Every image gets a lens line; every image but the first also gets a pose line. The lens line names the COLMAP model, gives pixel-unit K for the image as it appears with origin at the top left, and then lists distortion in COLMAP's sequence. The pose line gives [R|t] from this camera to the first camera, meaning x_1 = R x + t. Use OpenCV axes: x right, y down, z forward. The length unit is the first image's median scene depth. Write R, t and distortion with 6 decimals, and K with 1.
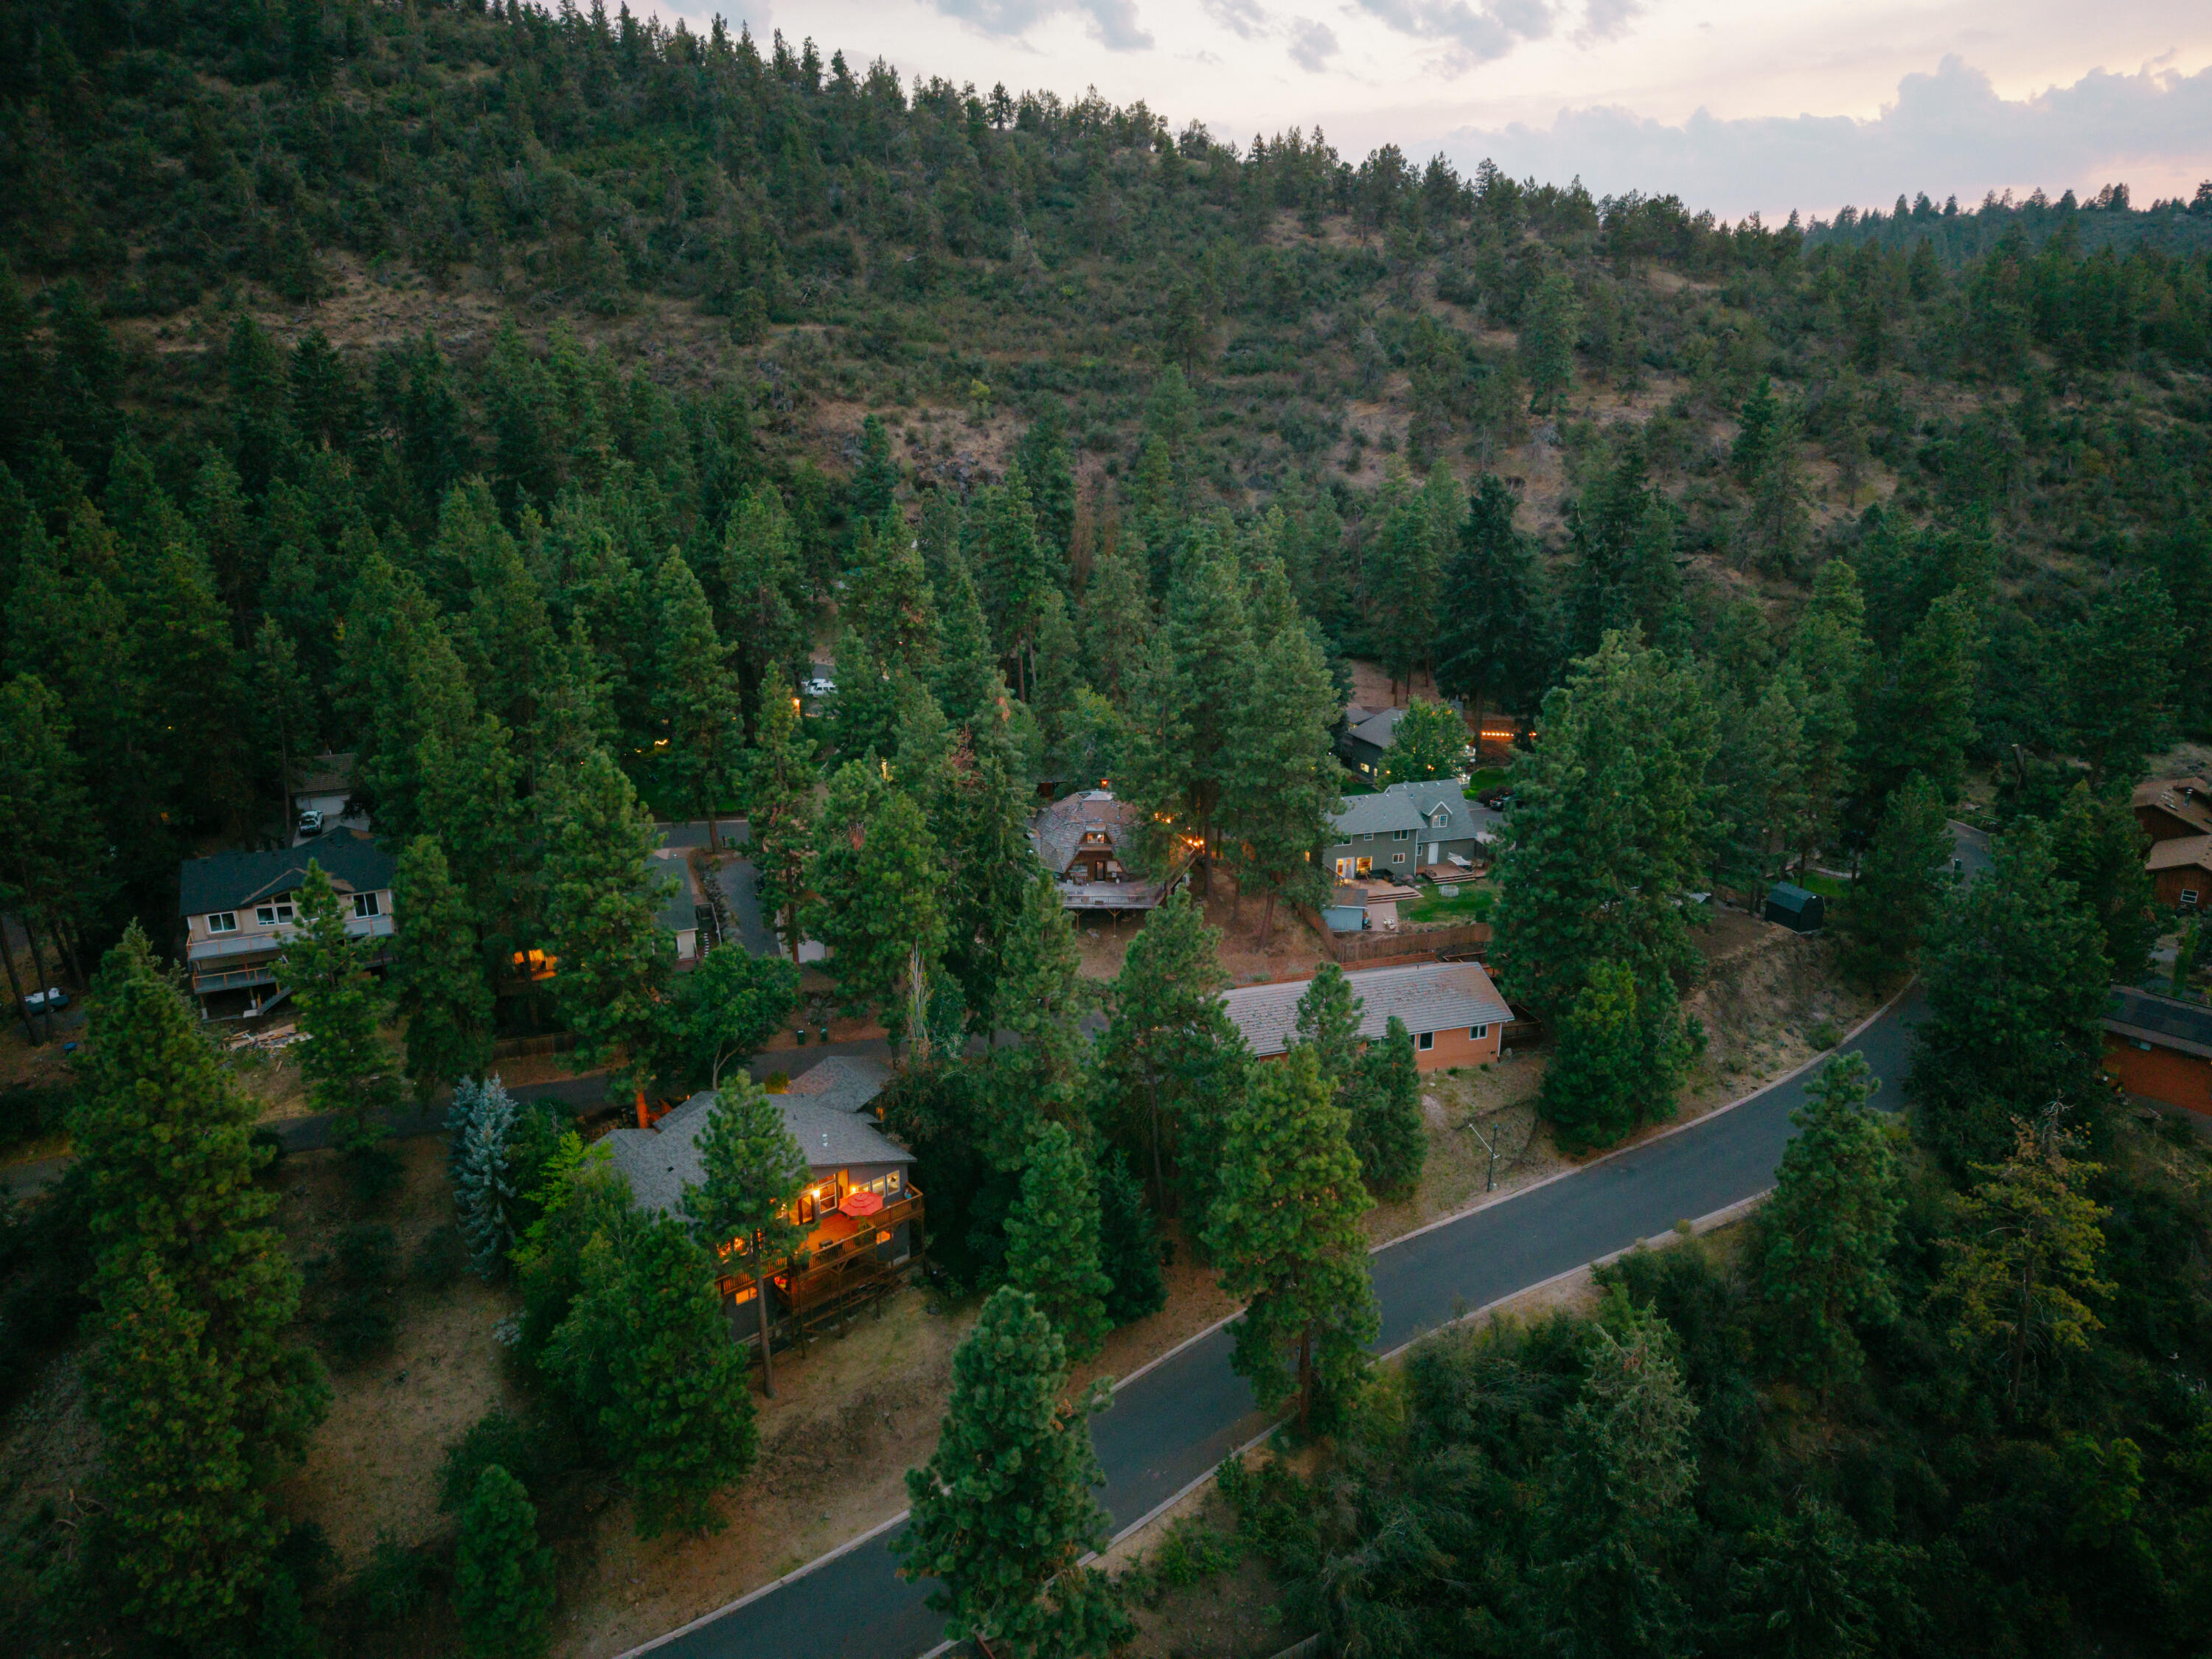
lens RADIAL K [[1471.6, 0, 1106.0], [0, 1471.6, 829.5], [0, 0, 1]] dist [0.034329, -0.025099]
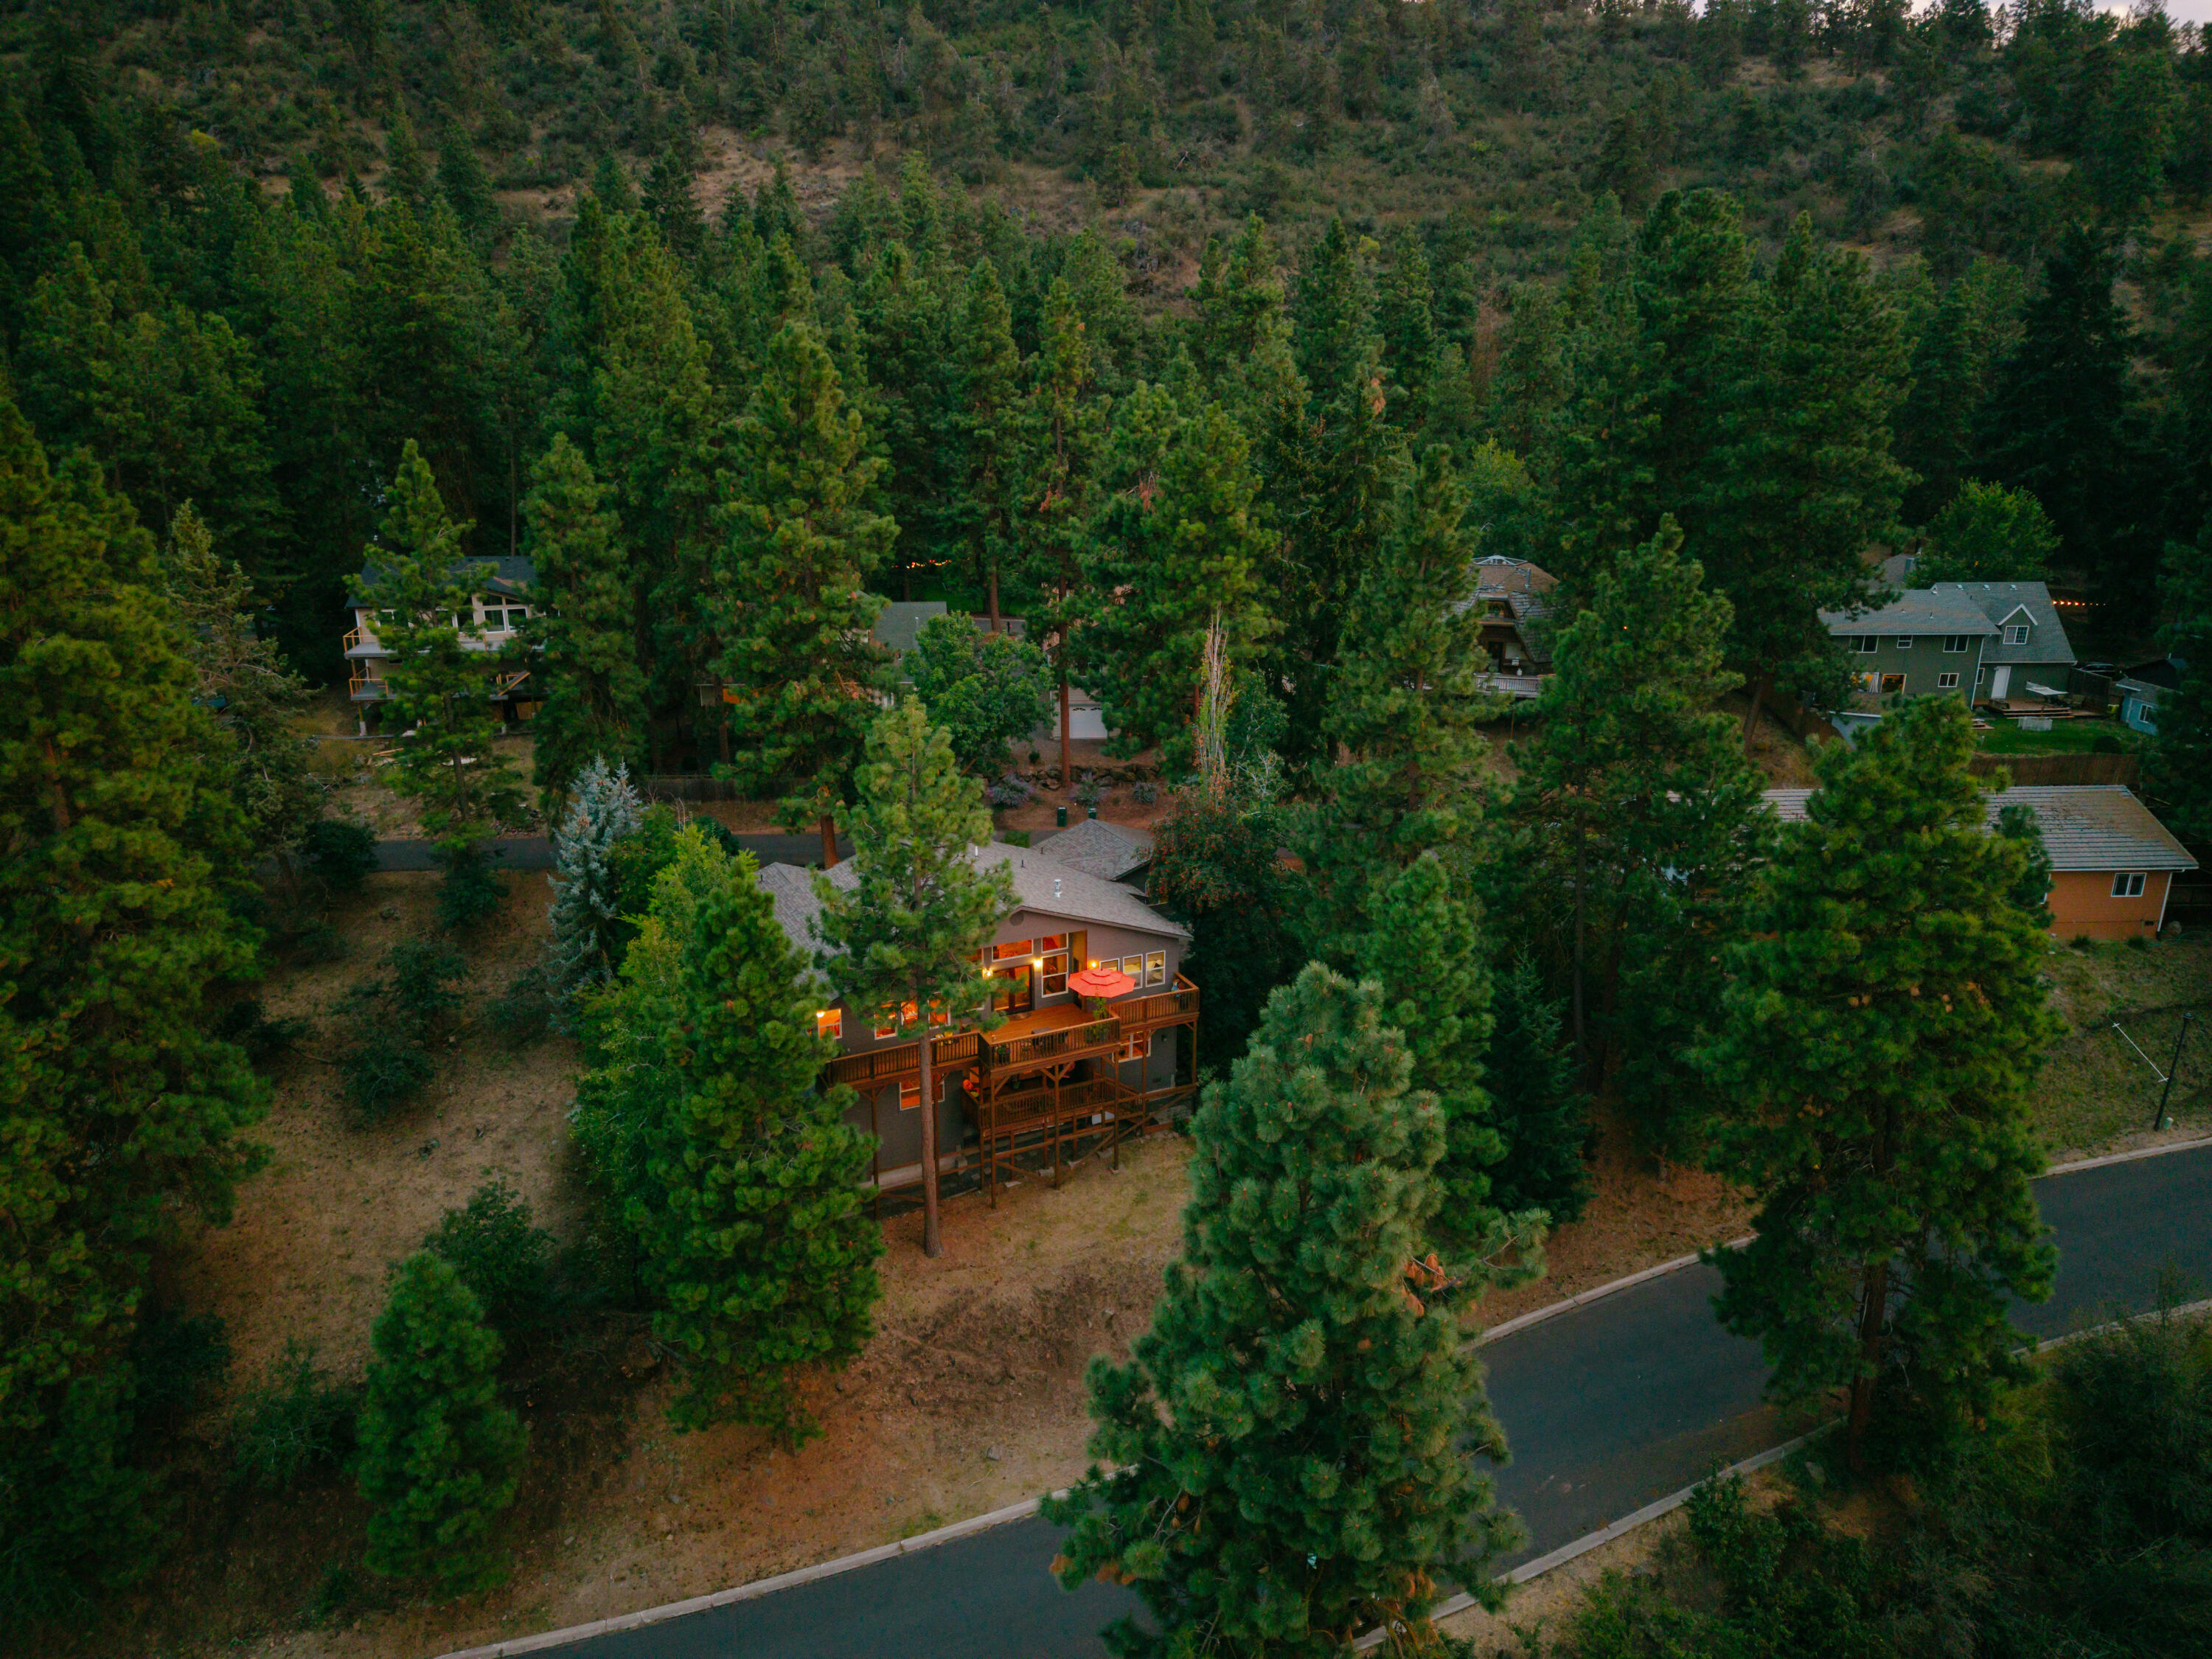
lens RADIAL K [[1468.0, 0, 1106.0], [0, 1468.0, 829.5], [0, 0, 1]] dist [0.018470, -0.001001]
pose [[0.969474, 0.075050, -0.233425, -0.018792], [-0.079252, 0.996817, -0.008661, 0.175746], [0.232032, 0.026896, 0.972336, 0.350227]]
